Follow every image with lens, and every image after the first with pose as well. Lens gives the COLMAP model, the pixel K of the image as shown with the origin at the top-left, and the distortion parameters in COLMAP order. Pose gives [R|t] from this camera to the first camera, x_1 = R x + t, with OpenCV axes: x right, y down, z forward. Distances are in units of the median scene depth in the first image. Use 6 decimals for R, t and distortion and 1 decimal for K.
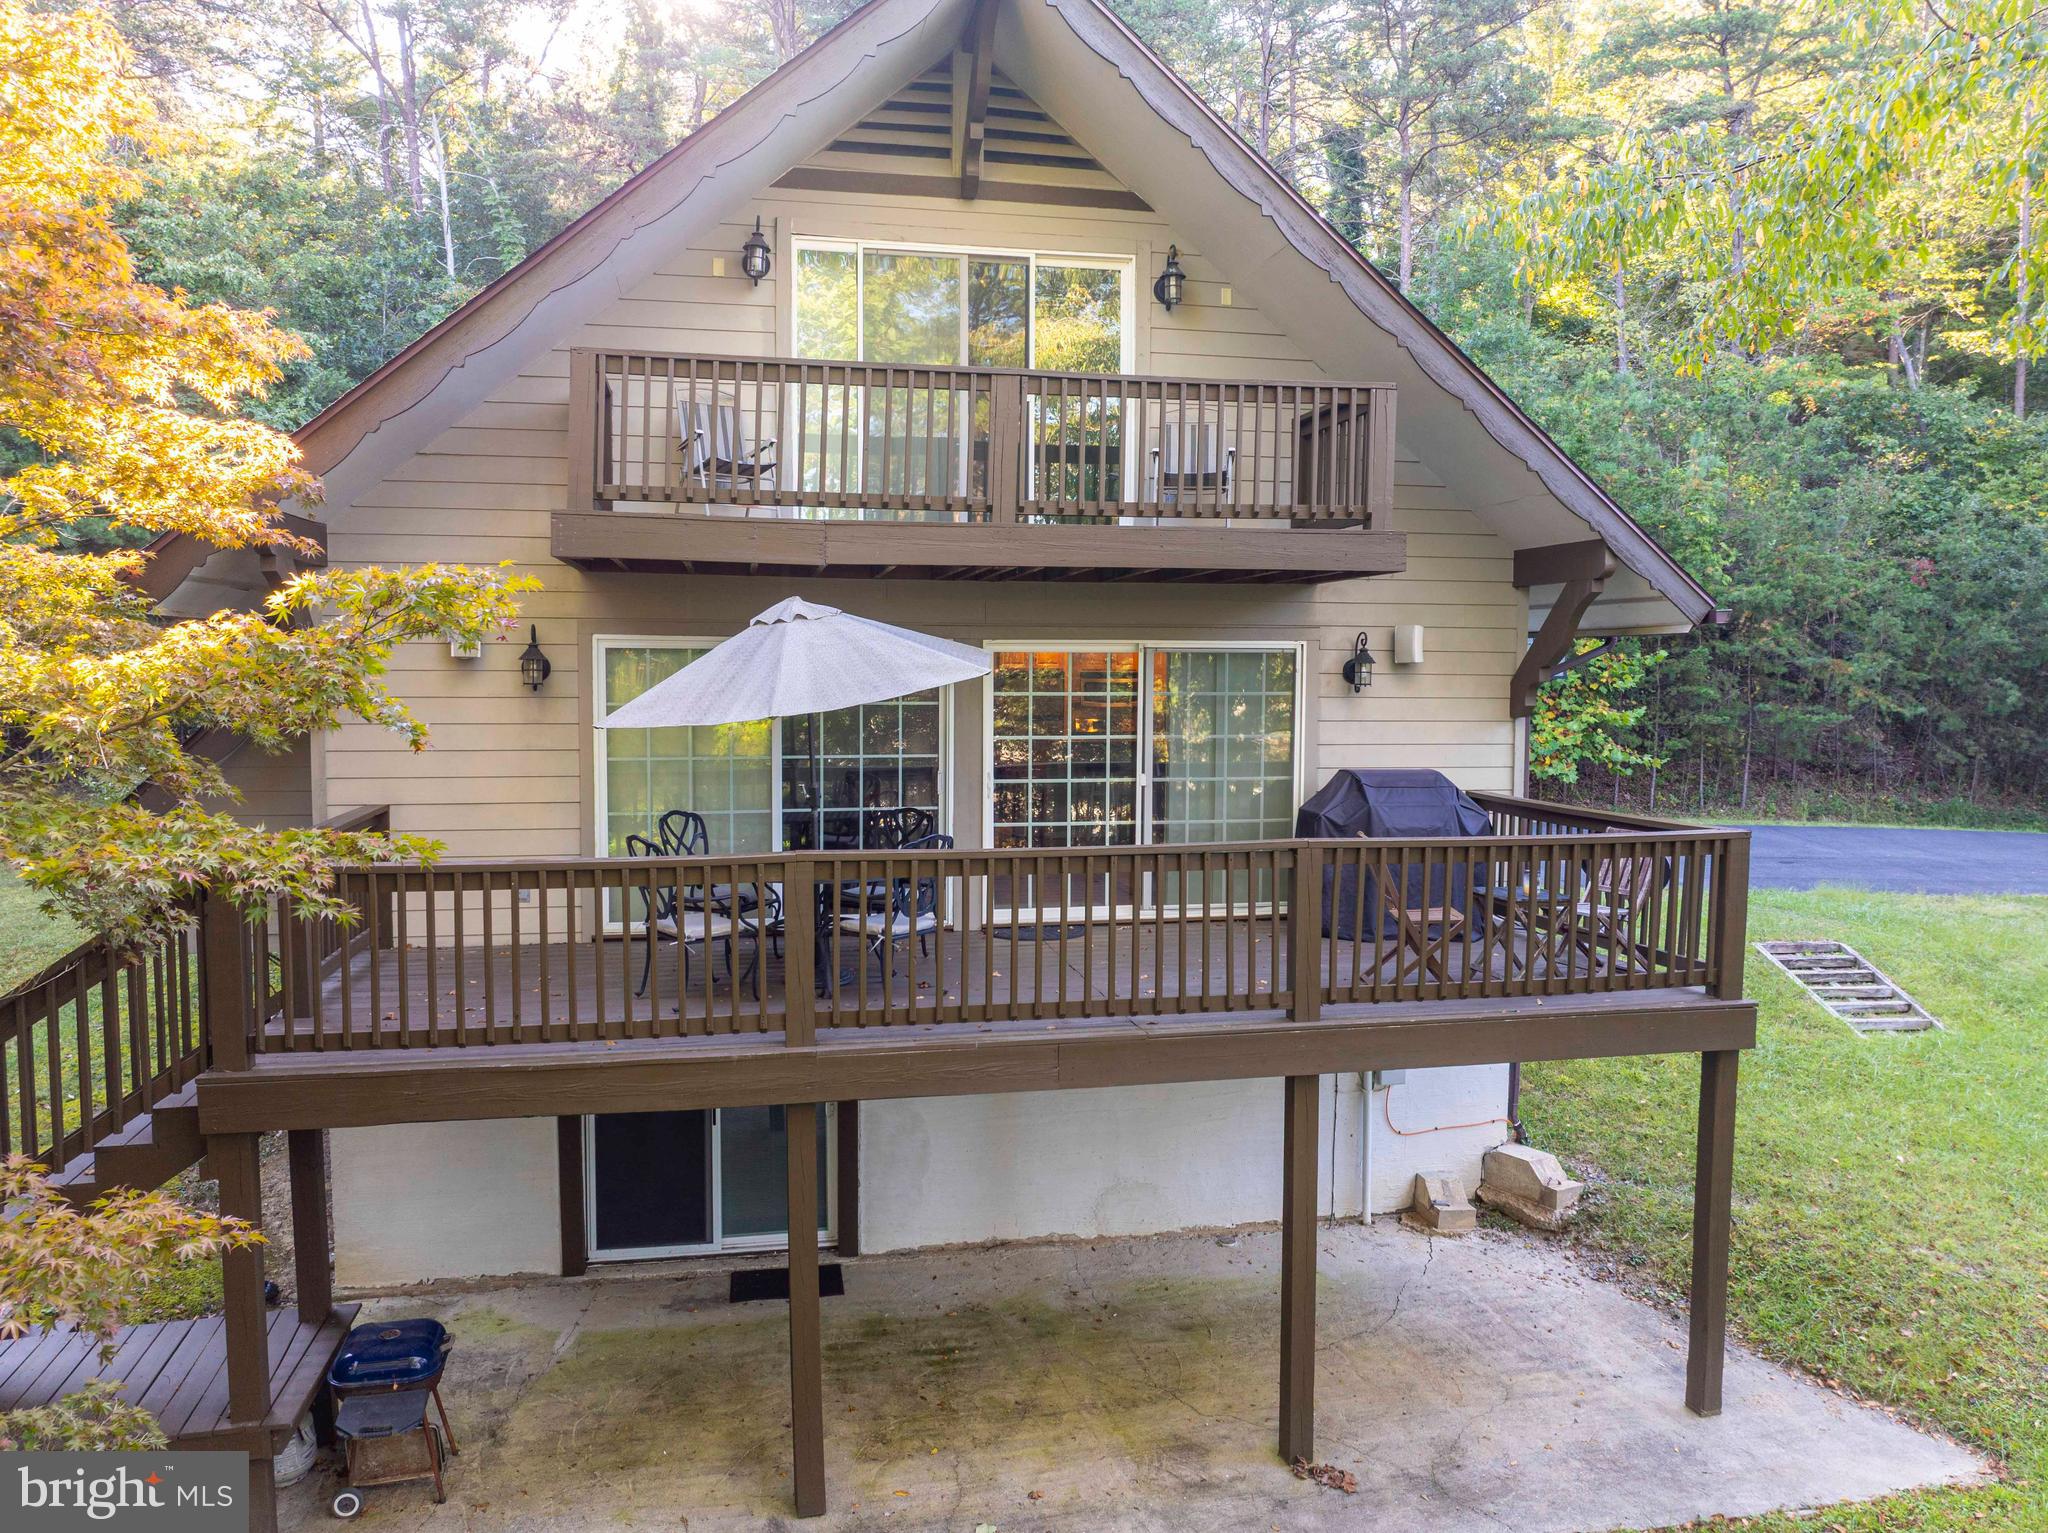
lens RADIAL K [[1446.9, 0, 1029.5], [0, 1446.9, 769.6], [0, 0, 1]] dist [-0.048046, 0.015114]
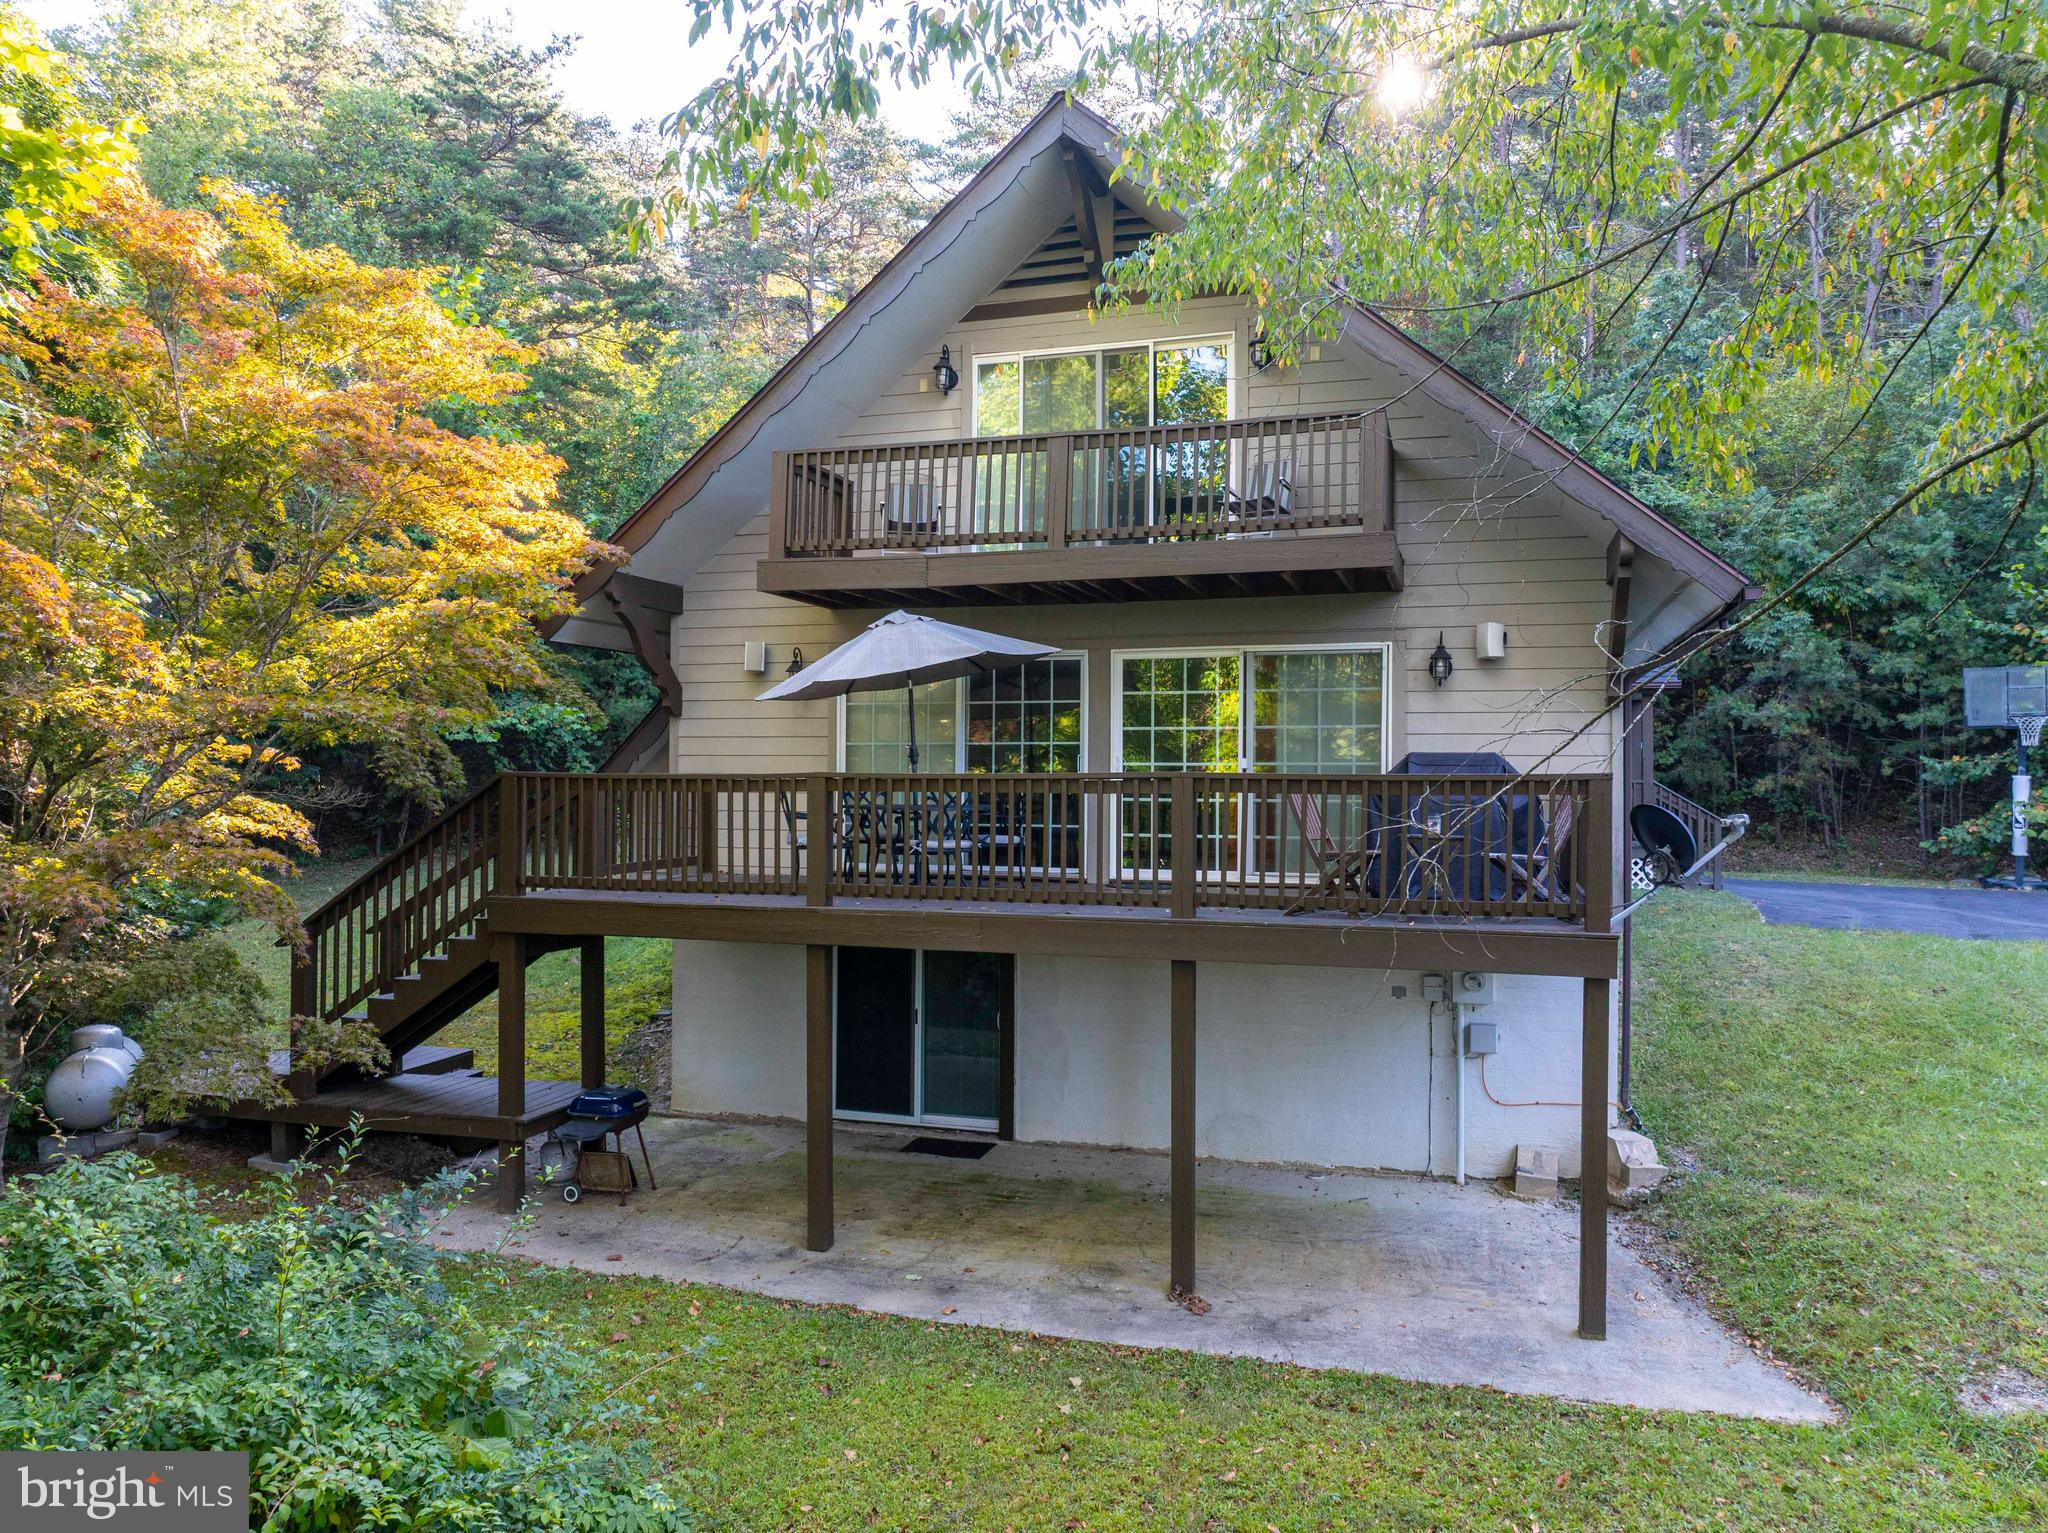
lens RADIAL K [[1441.1, 0, 1033.4], [0, 1441.1, 774.0], [0, 0, 1]] dist [-0.030747, -0.000235]
pose [[0.874485, -0.001675, -0.485049, 0.519057], [-0.036410, 0.996946, -0.069084, 0.107472], [0.483683, 0.078074, 0.871754, -0.113883]]
